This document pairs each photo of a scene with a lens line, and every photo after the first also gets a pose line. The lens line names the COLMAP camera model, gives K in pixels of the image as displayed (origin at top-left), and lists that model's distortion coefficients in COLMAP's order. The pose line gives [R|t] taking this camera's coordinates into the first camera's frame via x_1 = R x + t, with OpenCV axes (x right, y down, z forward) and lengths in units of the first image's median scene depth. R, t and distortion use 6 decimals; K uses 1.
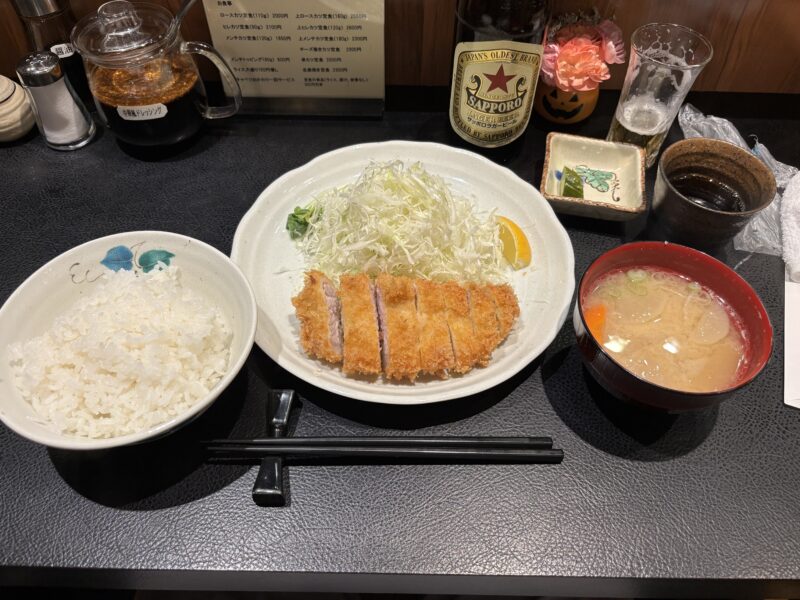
lens RADIAL K [[639.1, 0, 400.0], [0, 639.1, 300.0], [0, 0, 1]] dist [0.005548, -0.052916]
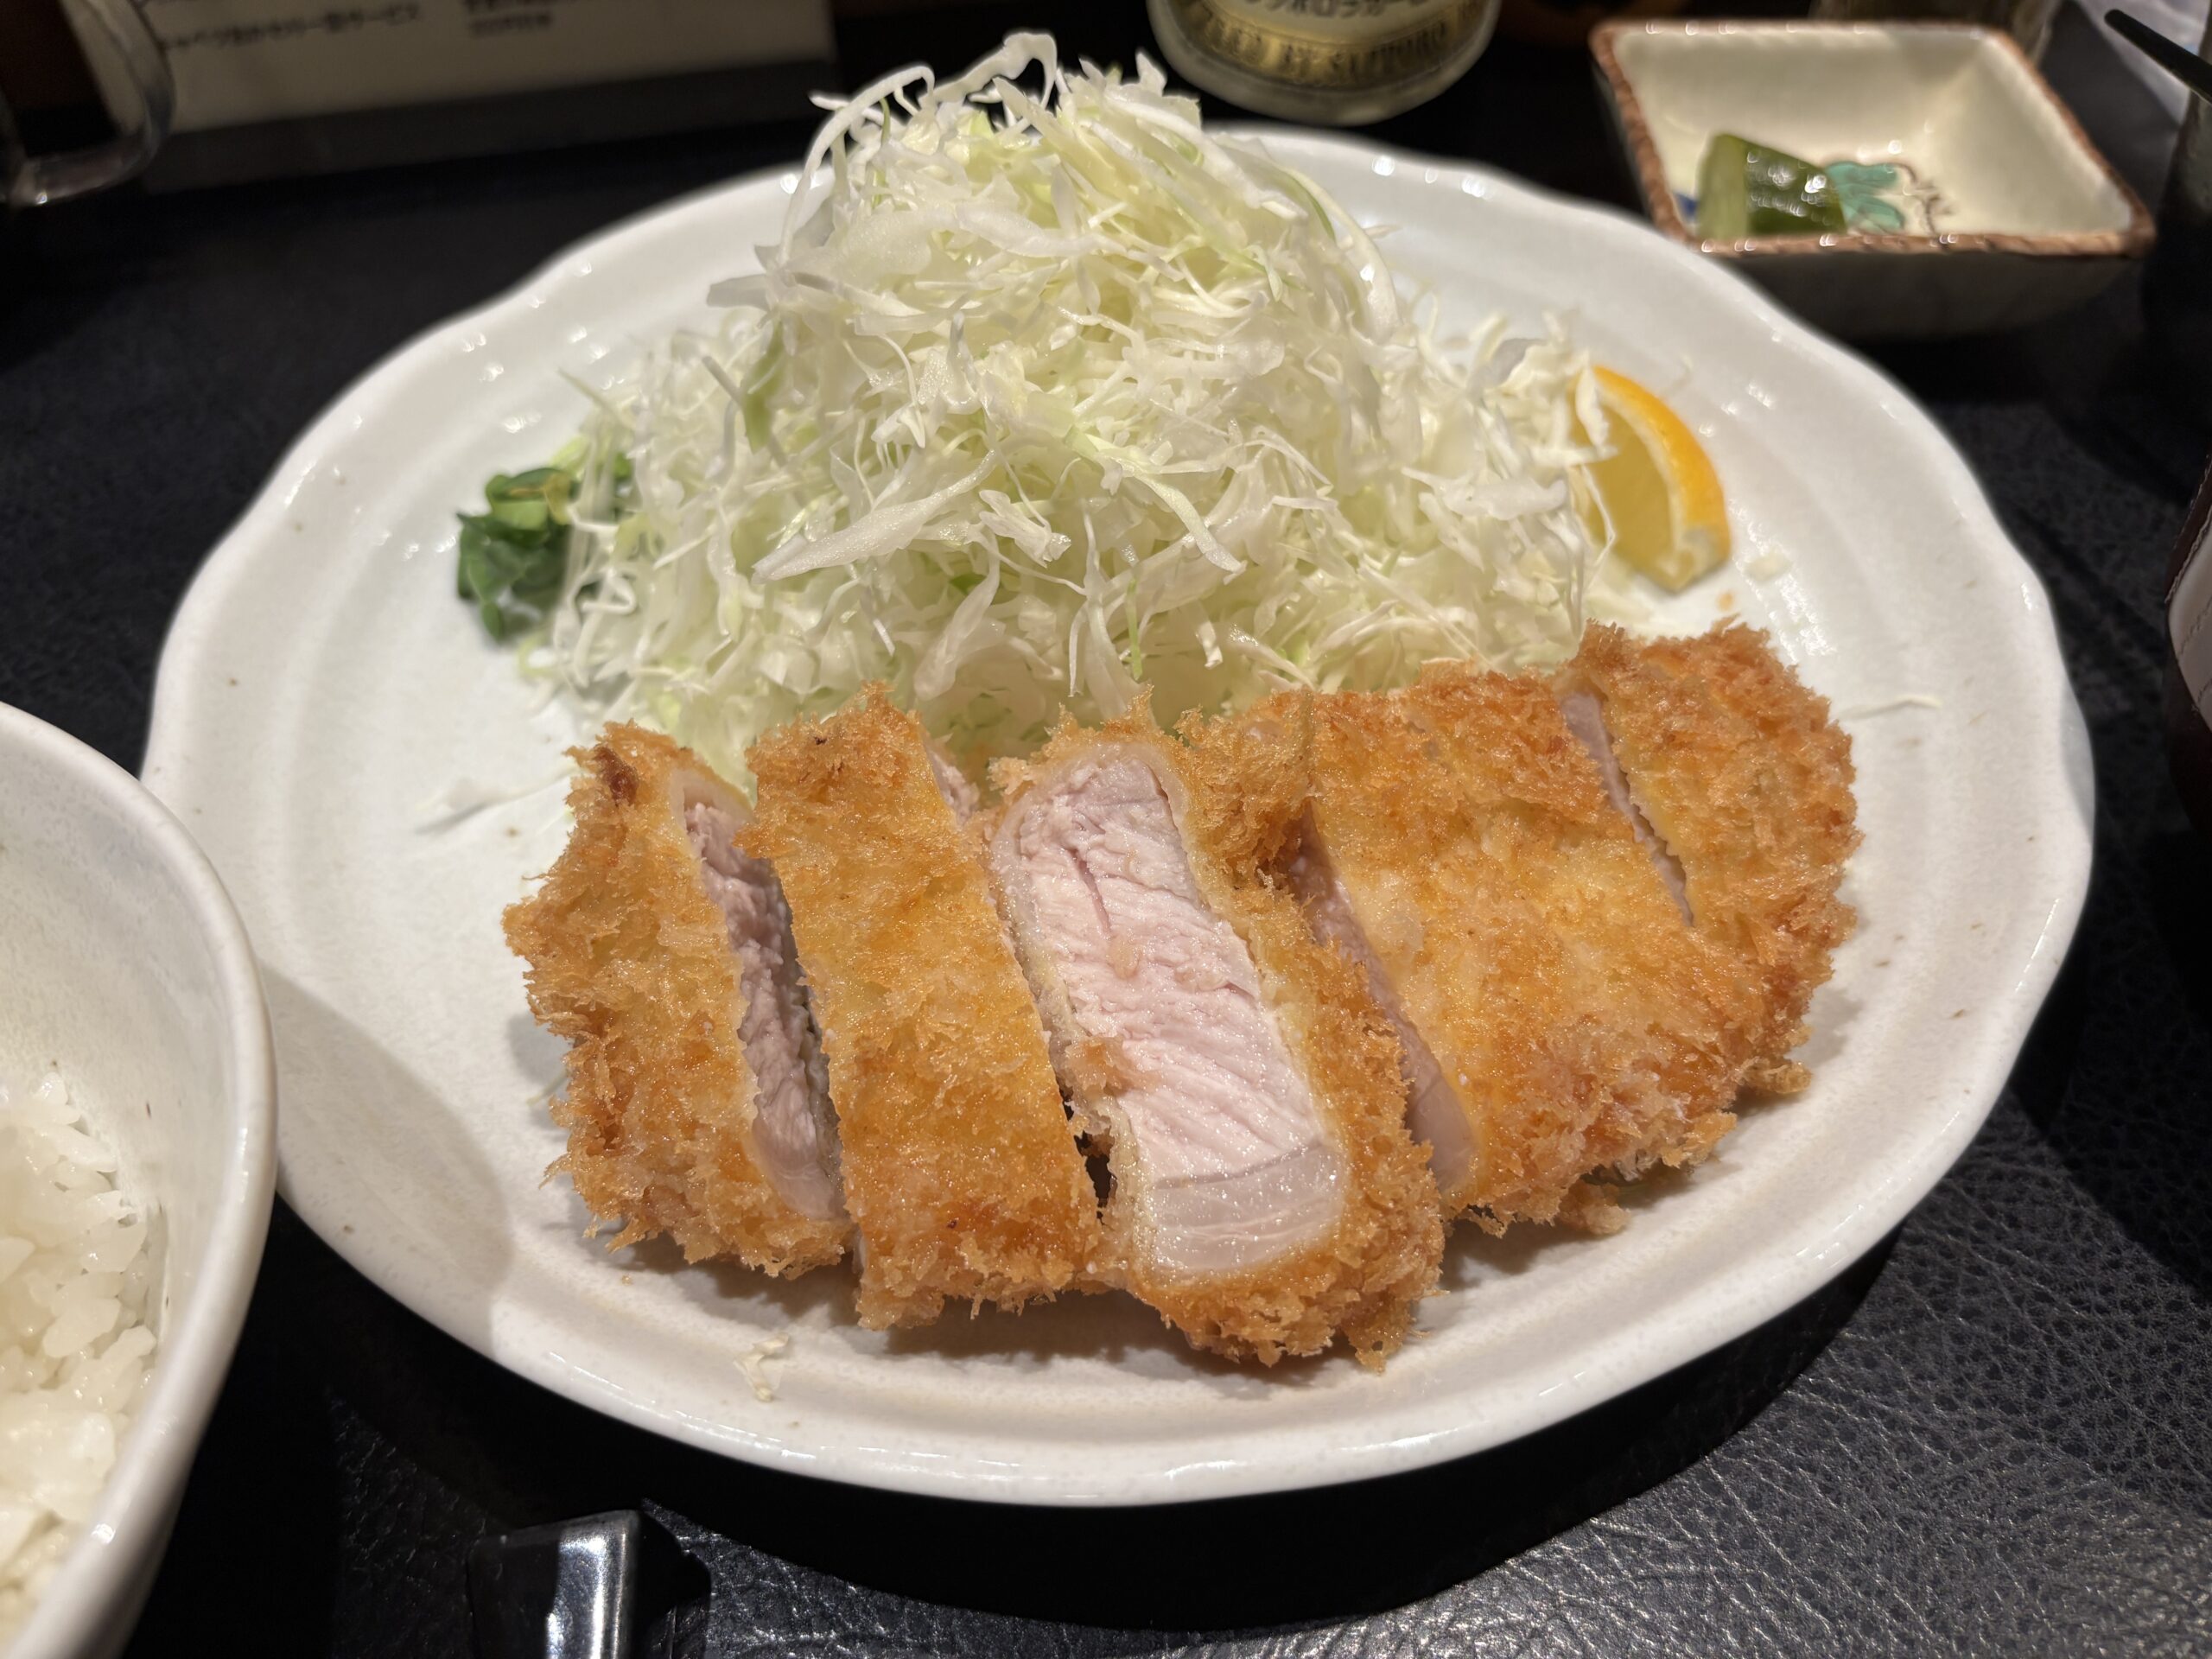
lens RADIAL K [[1767.1, 0, 1106.0], [0, 1767.1, 829.5], [0, 0, 1]] dist [0.005548, -0.052916]
pose [[0.976858, -0.177762, 0.118953, -0.075127], [0.186336, 0.980317, -0.065244, 0.030412], [-0.105014, 0.085899, 0.990754, 0.550366]]
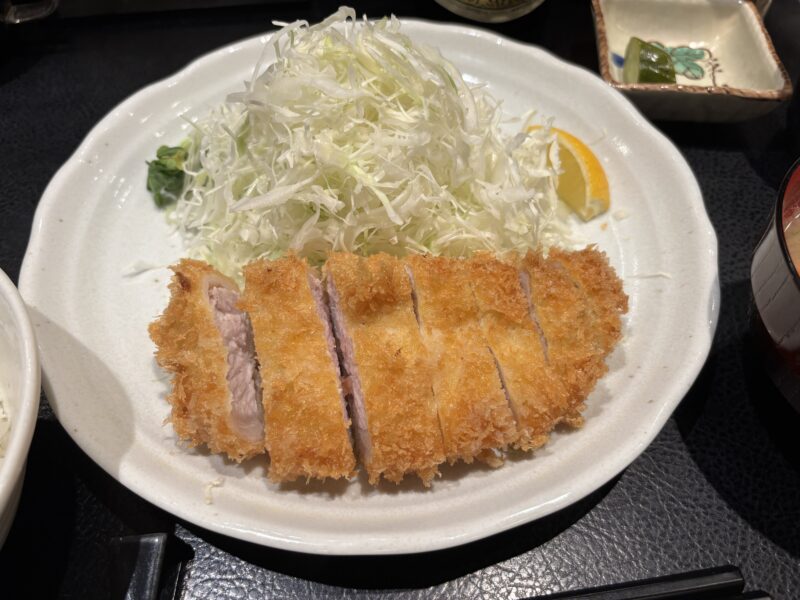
lens RADIAL K [[639.1, 0, 400.0], [0, 639.1, 300.0], [0, 0, 1]] dist [0.005548, -0.052916]
pose [[0.992433, -0.107928, 0.058557, -0.011753], [0.106456, 0.993931, 0.027712, -0.014861], [-0.061192, -0.021269, 0.997899, 0.538839]]
